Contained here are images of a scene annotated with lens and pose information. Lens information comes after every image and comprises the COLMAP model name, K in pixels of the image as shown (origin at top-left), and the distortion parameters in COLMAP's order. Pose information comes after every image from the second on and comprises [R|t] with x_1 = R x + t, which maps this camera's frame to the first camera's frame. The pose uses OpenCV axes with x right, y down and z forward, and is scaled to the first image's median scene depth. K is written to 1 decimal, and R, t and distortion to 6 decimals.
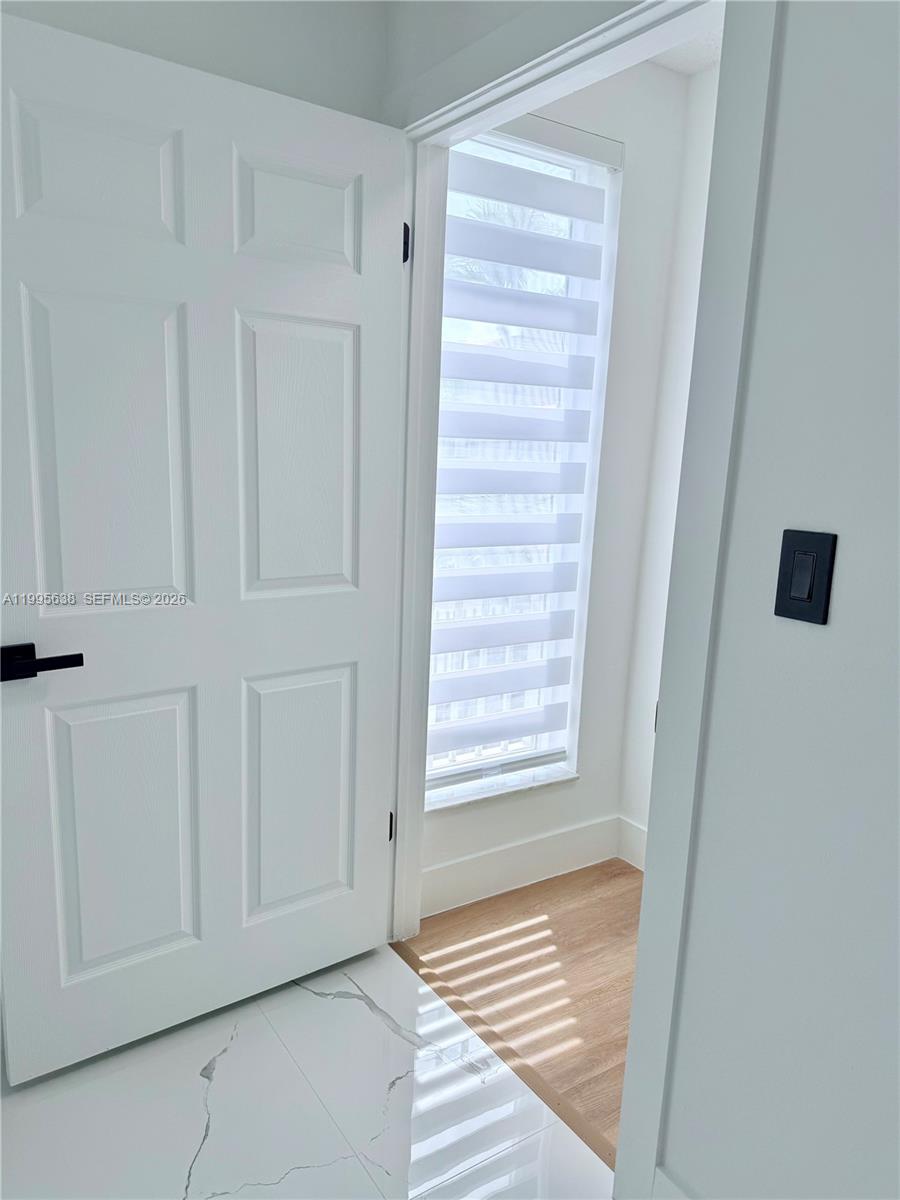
lens RADIAL K [[841.0, 0, 448.5], [0, 841.0, 605.4], [0, 0, 1]] dist [0.026661, -0.000235]
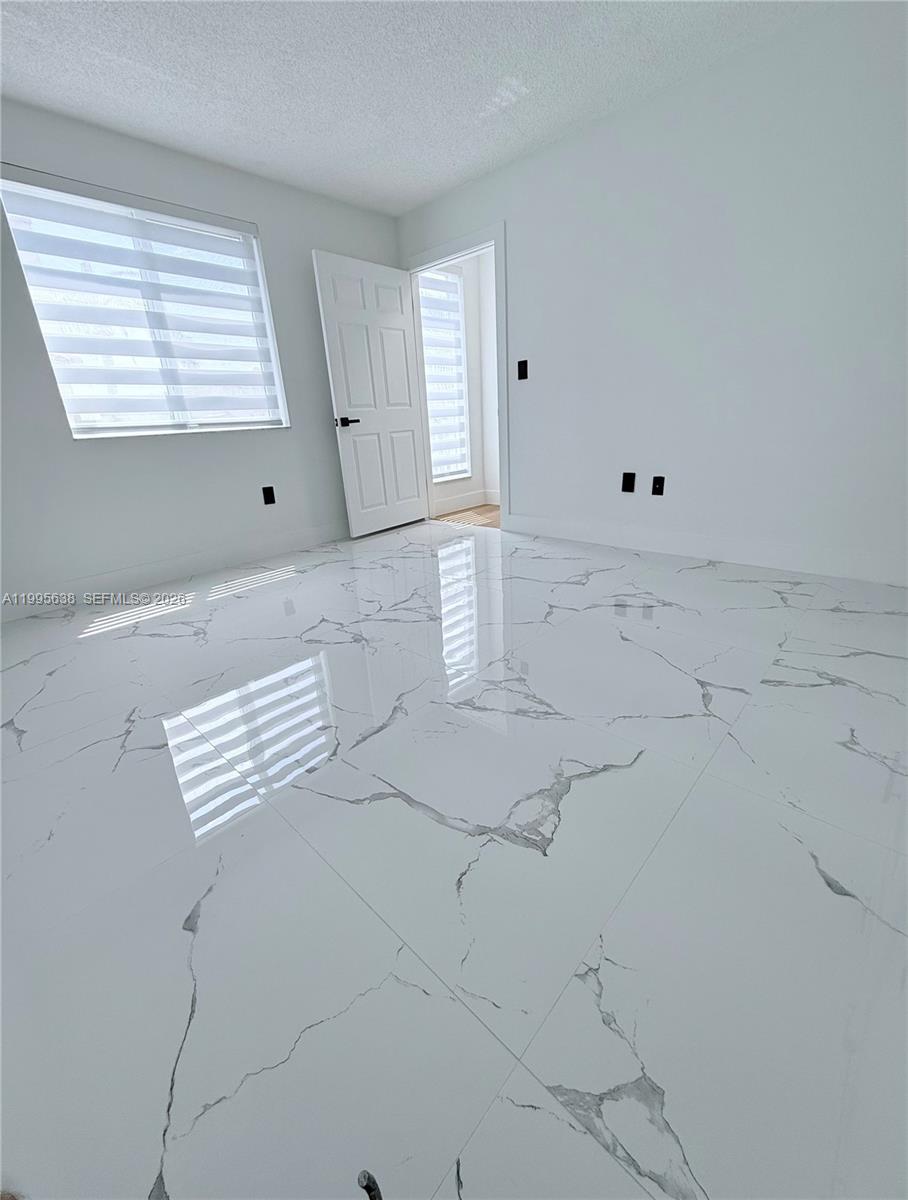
lens RADIAL K [[488.1, 0, 456.7], [0, 488.1, 593.2], [0, 0, 1]] dist [-0.000990, -0.000010]
pose [[0.968034, -0.165764, 0.188234, -0.374990], [0.136118, 0.977549, 0.160841, 0.374802], [-0.210670, -0.130077, 0.968864, -0.982907]]
